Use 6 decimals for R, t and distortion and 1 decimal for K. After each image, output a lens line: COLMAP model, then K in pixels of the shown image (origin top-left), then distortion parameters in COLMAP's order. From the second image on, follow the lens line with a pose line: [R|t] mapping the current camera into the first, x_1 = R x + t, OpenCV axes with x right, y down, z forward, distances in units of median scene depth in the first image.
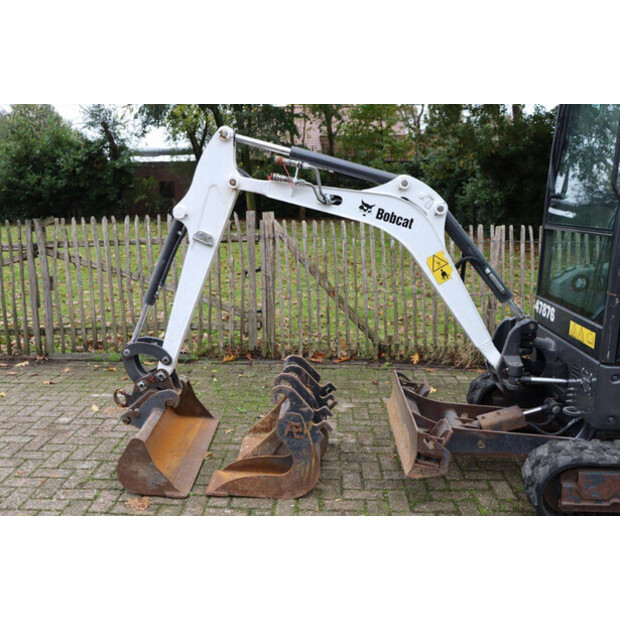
lens RADIAL K [[607.6, 0, 314.7], [0, 607.6, 316.2], [0, 0, 1]] dist [-0.037063, 0.000000]
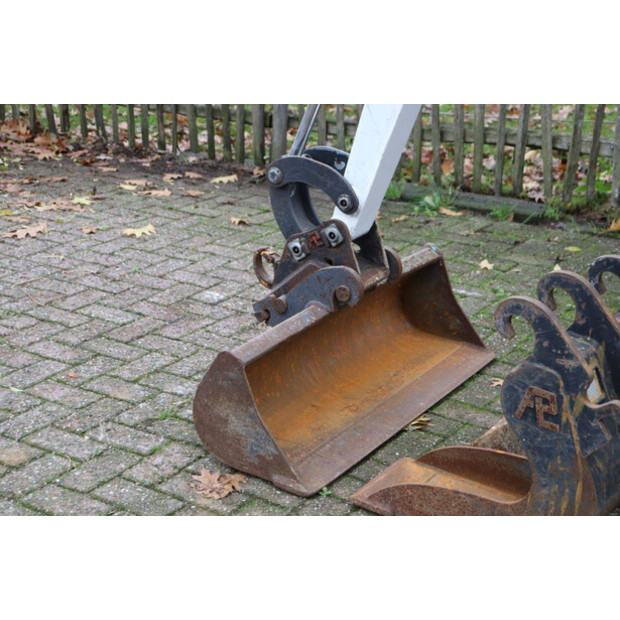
lens RADIAL K [[1278.2, 0, 308.6], [0, 1278.2, 308.9], [0, 0, 1]] dist [0.242221, 0.000000]
pose [[0.849262, 0.178951, -0.496719, 0.234077], [-0.106136, 0.979467, 0.171404, -0.012796], [0.517193, -0.092847, 0.850818, 0.148749]]
